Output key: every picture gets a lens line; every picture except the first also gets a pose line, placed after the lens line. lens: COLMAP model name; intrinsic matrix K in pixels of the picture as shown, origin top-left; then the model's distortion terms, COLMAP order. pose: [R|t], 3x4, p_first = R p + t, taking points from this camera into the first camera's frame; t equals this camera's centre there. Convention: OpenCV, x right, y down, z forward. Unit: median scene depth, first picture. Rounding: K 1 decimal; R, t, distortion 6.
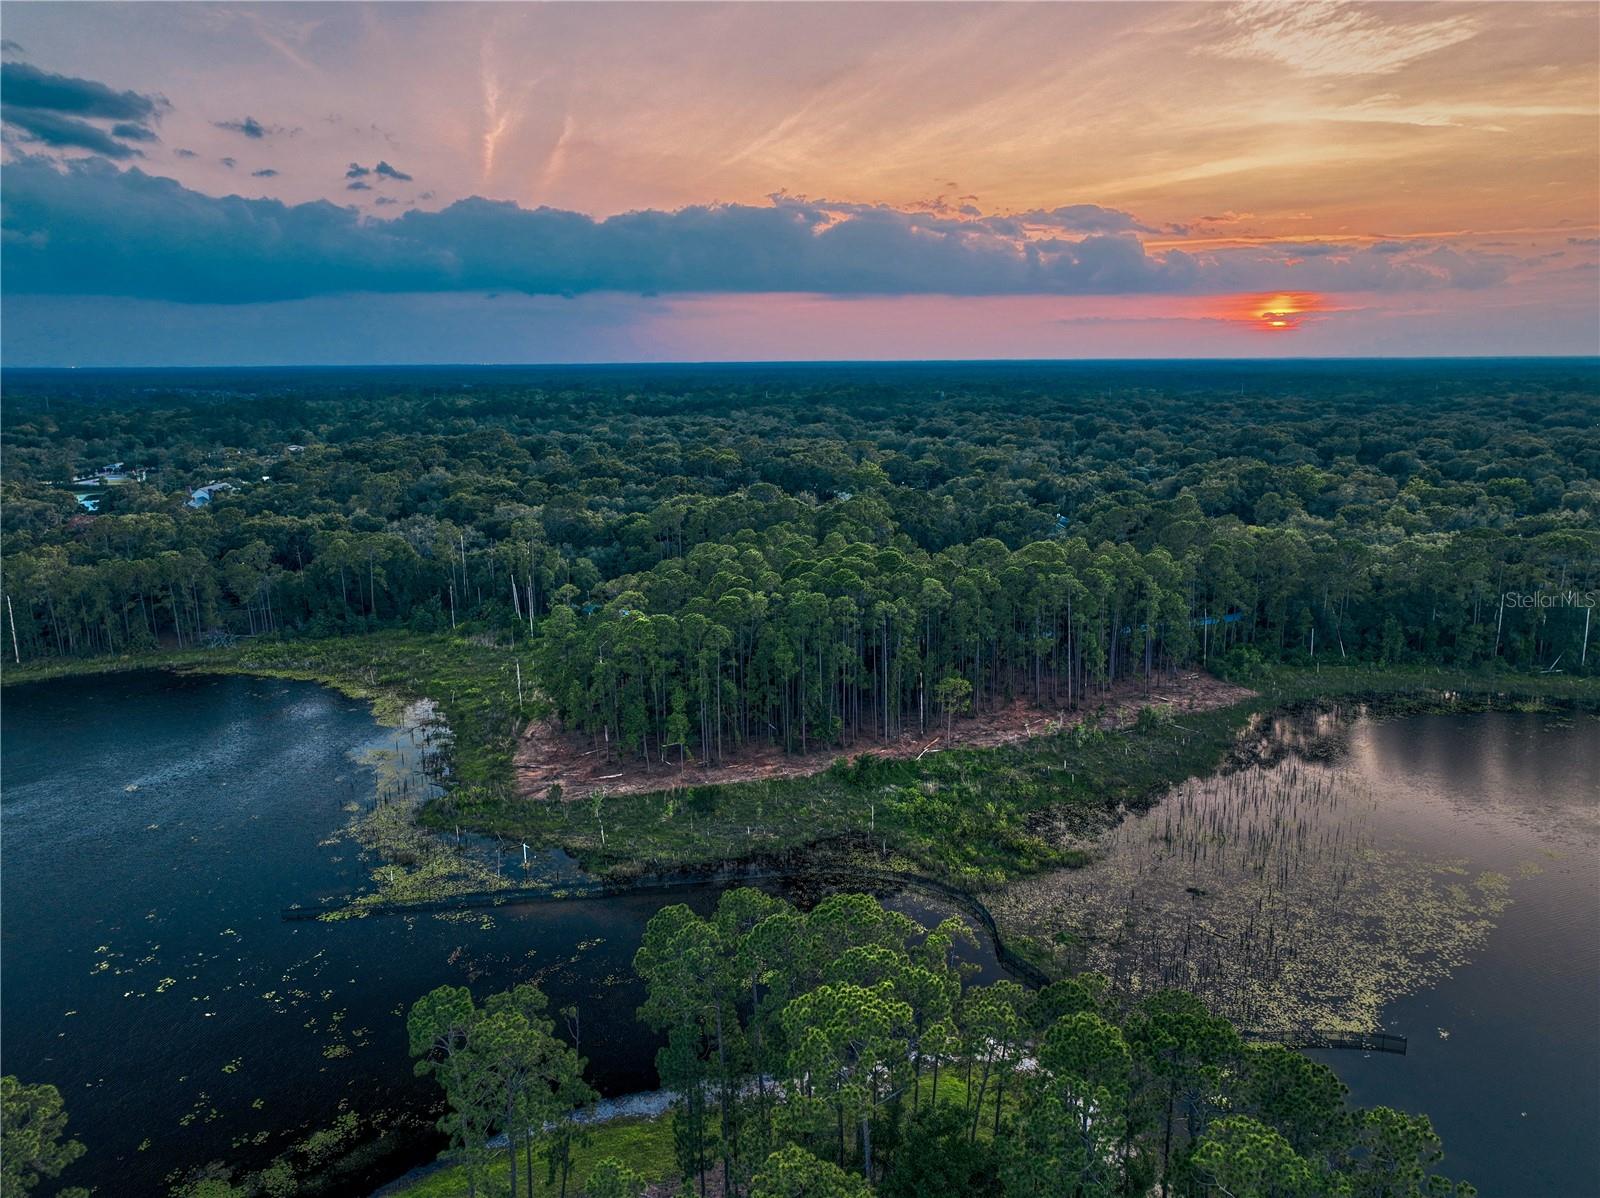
lens RADIAL K [[1125.2, 0, 814.5], [0, 1125.2, 603.8], [0, 0, 1]] dist [-0.006982, 0.035620]
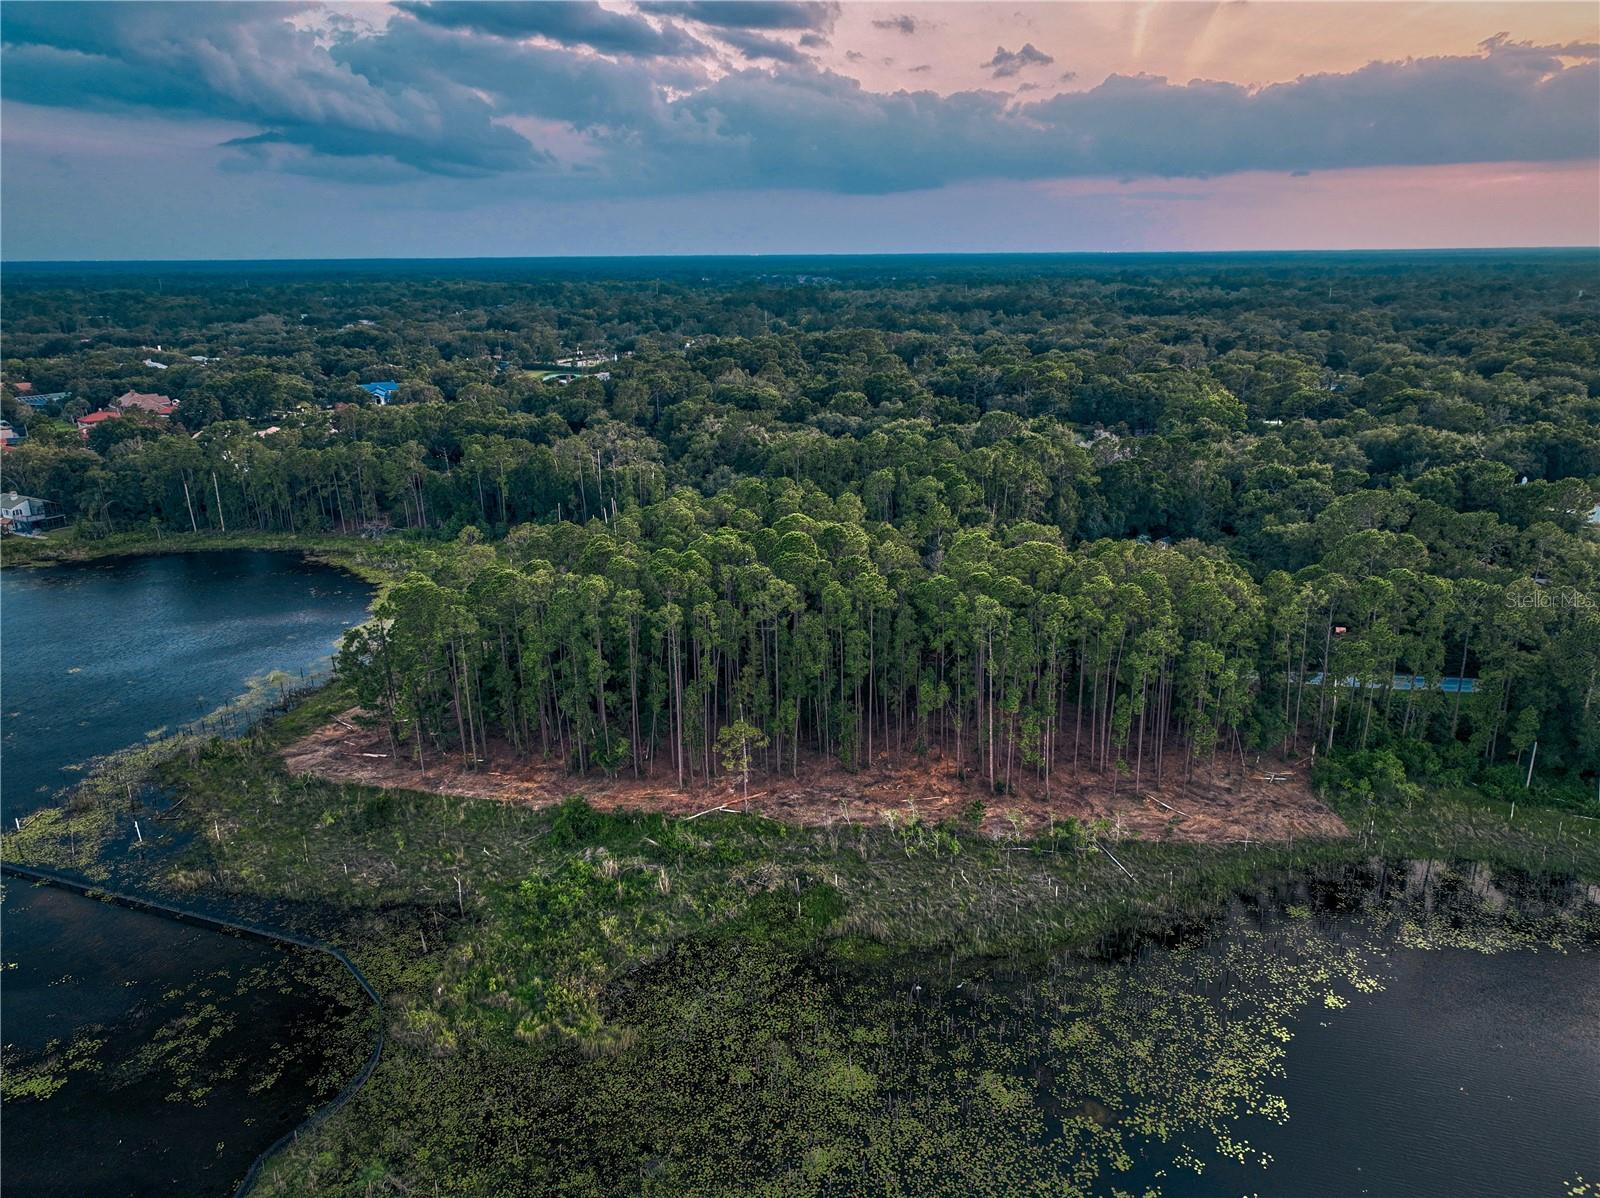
lens RADIAL K [[1114.7, 0, 813.5], [0, 1114.7, 616.8], [0, 0, 1]] dist [0.006605, 0.008353]
pose [[0.861503, 0.156823, -0.482928, 0.460362], [-0.105067, 0.985582, 0.132621, -0.093873], [0.496763, -0.063513, 0.865559, 0.368054]]
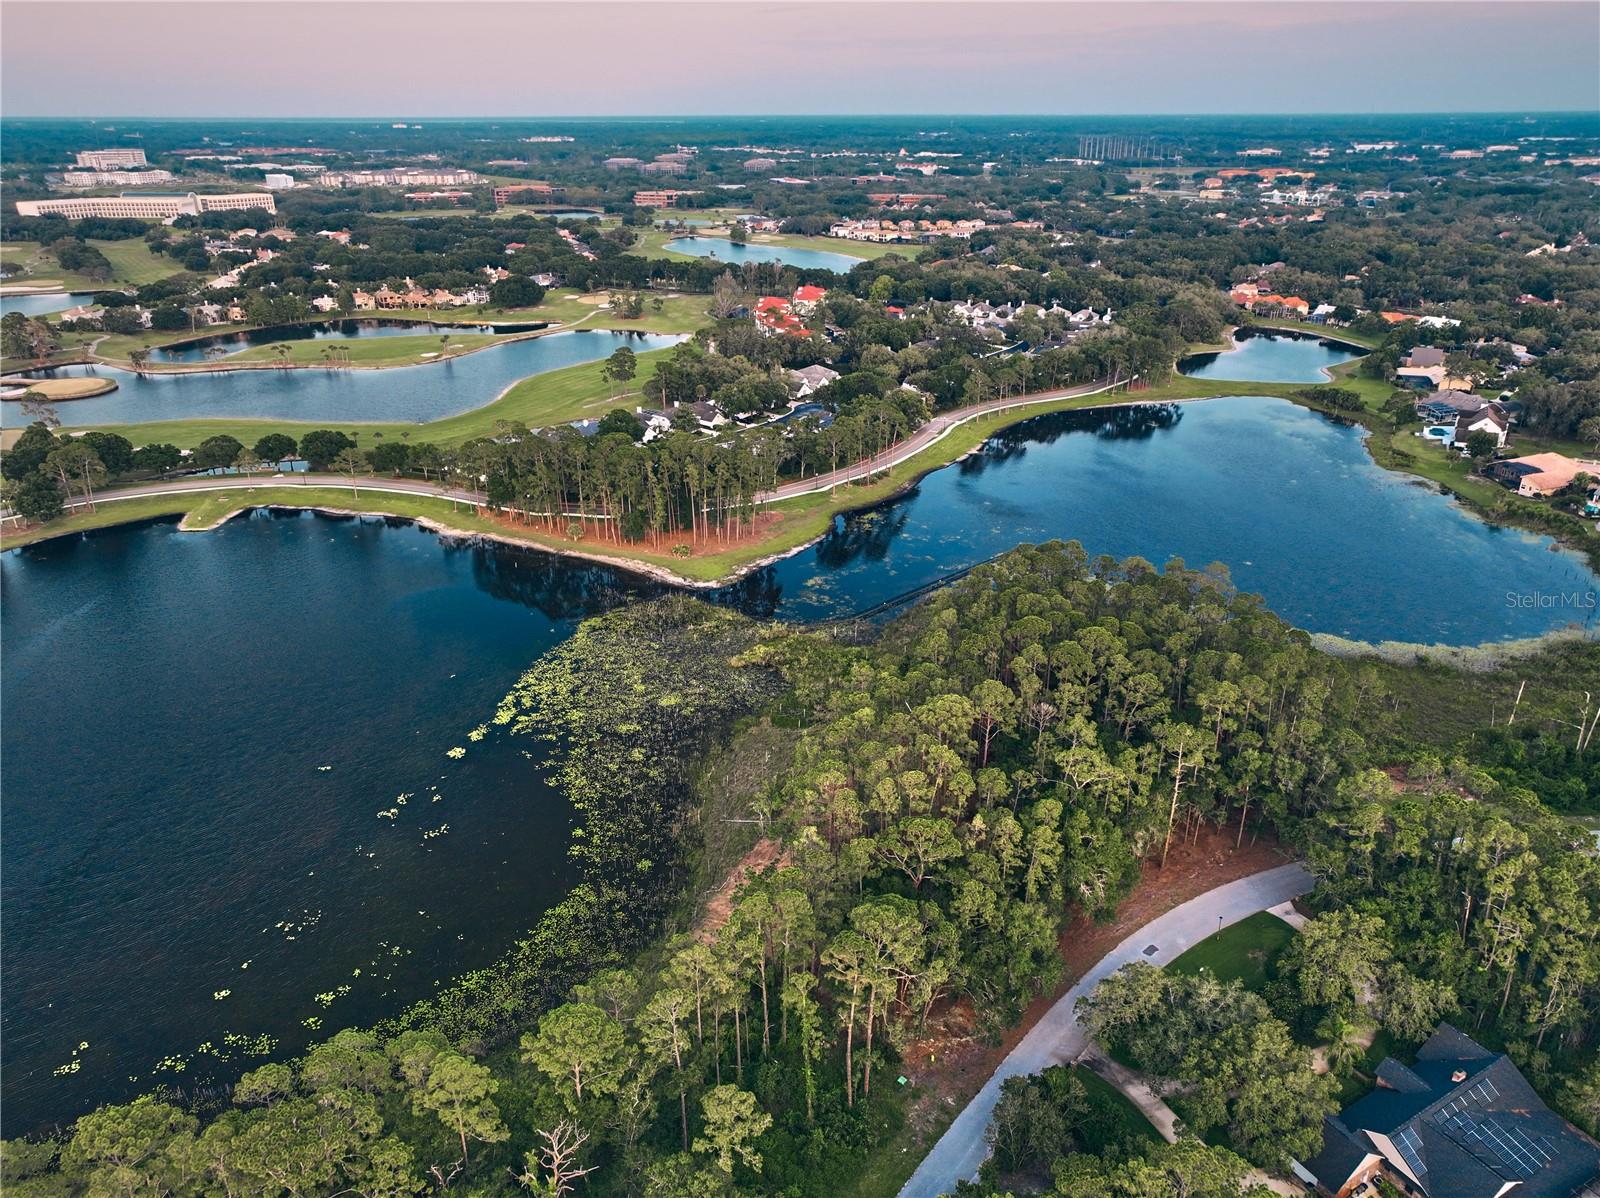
lens RADIAL K [[1131.7, 0, 811.5], [0, 1131.7, 577.0], [0, 0, 1]] dist [-0.002878, 0.022208]
pose [[-0.821165, 0.226475, -0.523830, 0.733251], [-0.114656, 0.833701, 0.540182, -0.586555], [0.559055, 0.503639, -0.658639, 1.552031]]
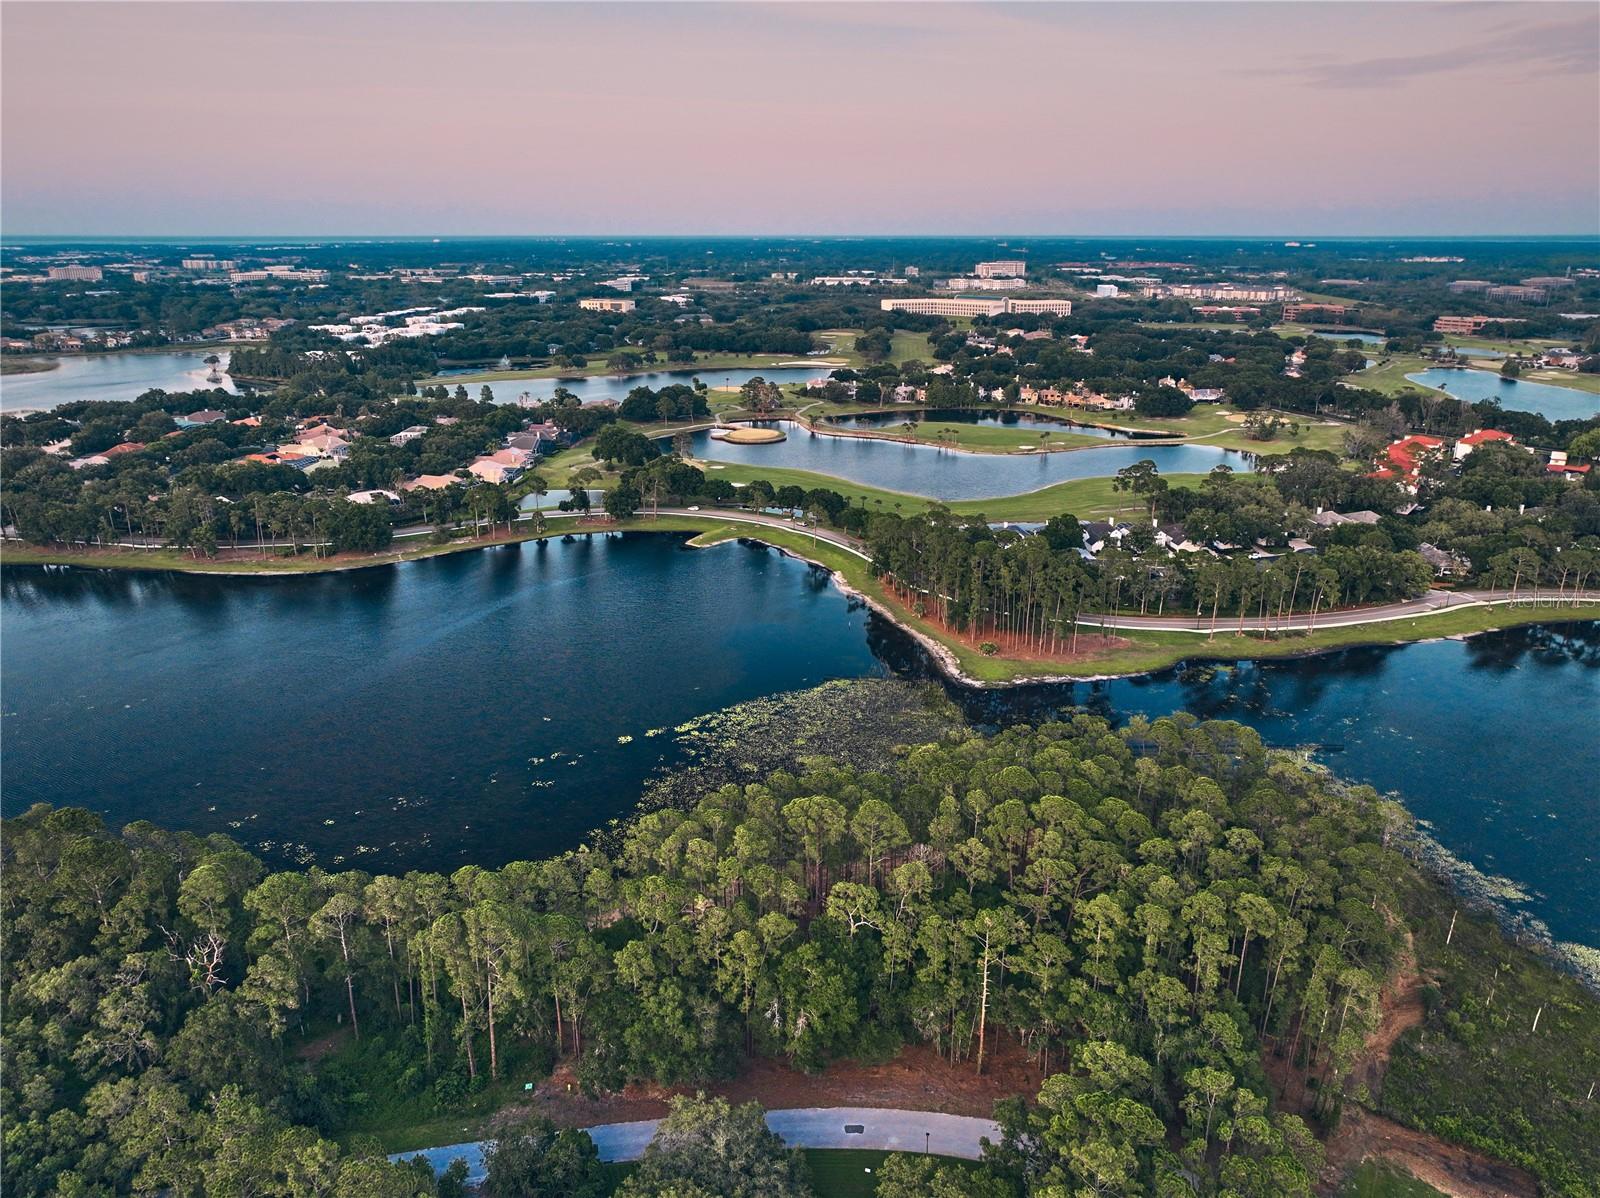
lens RADIAL K [[1131.7, 0, 811.5], [0, 1131.7, 577.0], [0, 0, 1]] dist [-0.002878, 0.022208]
pose [[-0.992836, -0.030198, 0.115605, 0.132607], [0.030700, 0.870578, 0.491072, -0.623024], [-0.115472, 0.491103, -0.863414, 1.745287]]
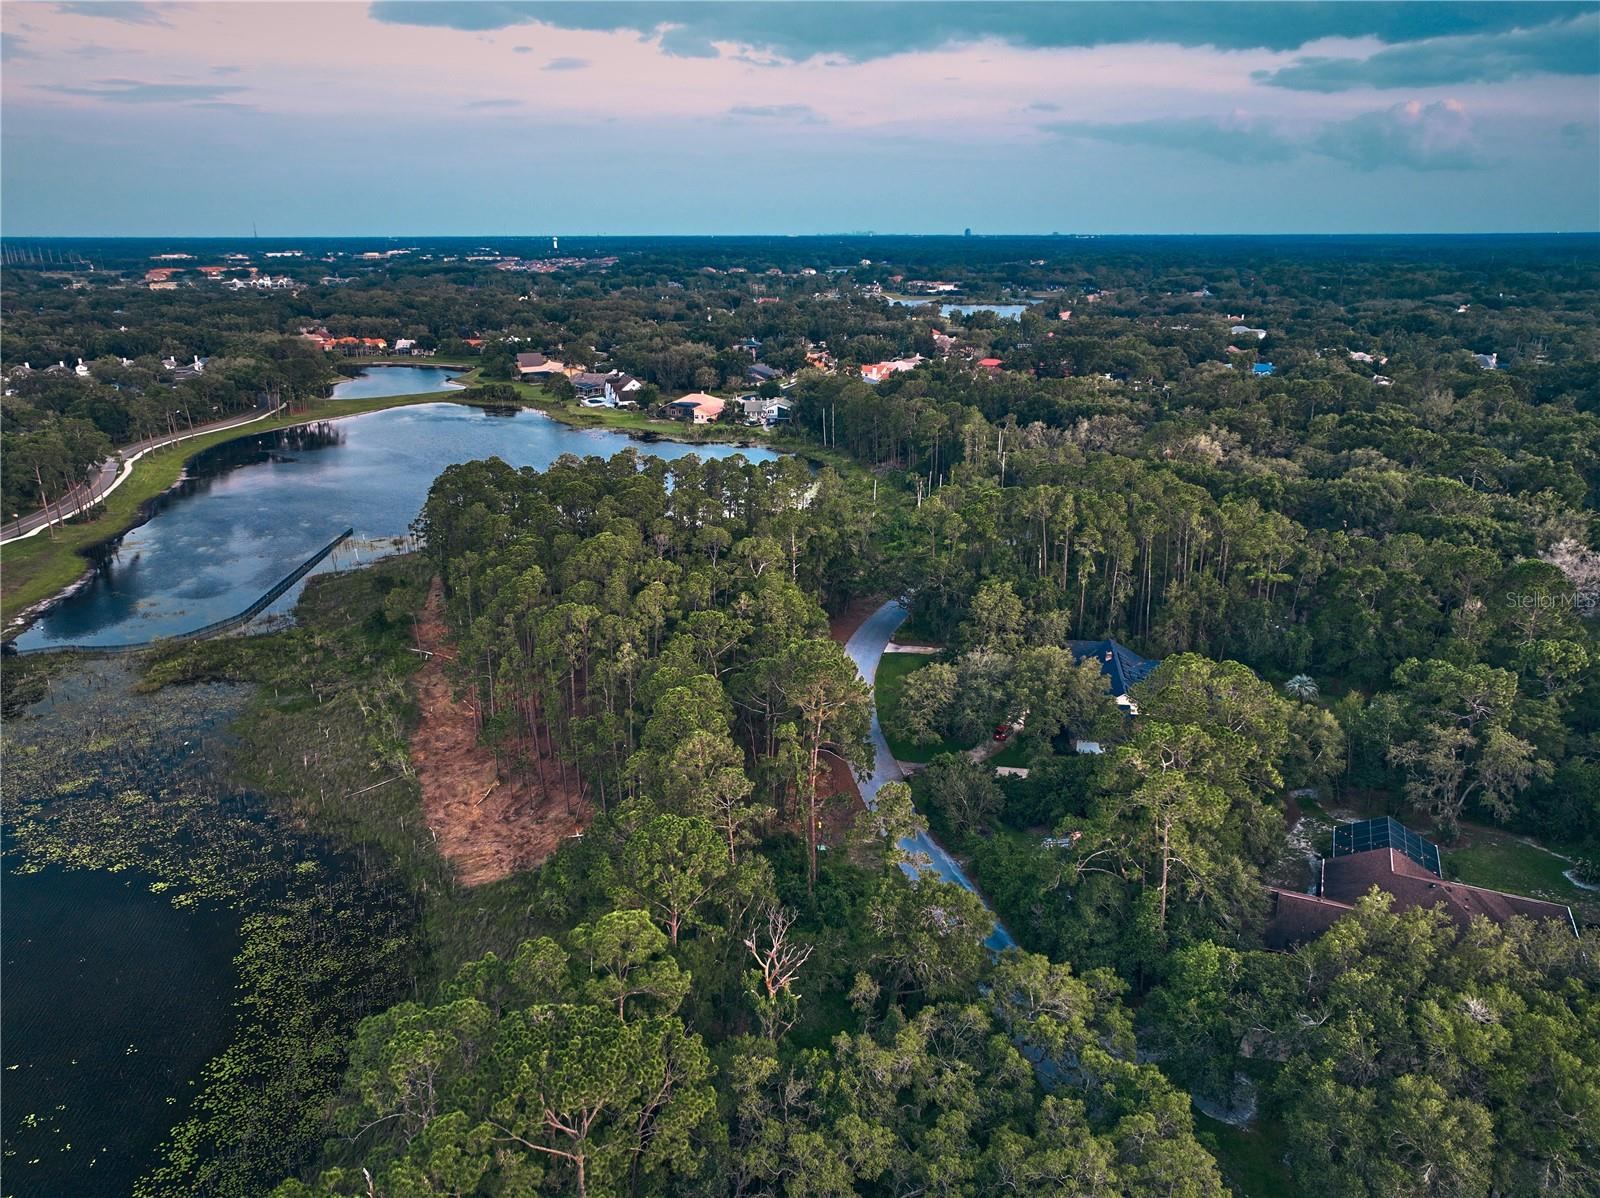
lens RADIAL K [[1131.7, 0, 811.5], [0, 1131.7, 577.0], [0, 0, 1]] dist [-0.002878, 0.022208]
pose [[-0.082624, 0.297909, -0.951012, 0.964589], [-0.210078, 0.927625, 0.308835, -0.304778], [0.974187, 0.225304, -0.014060, 1.250150]]
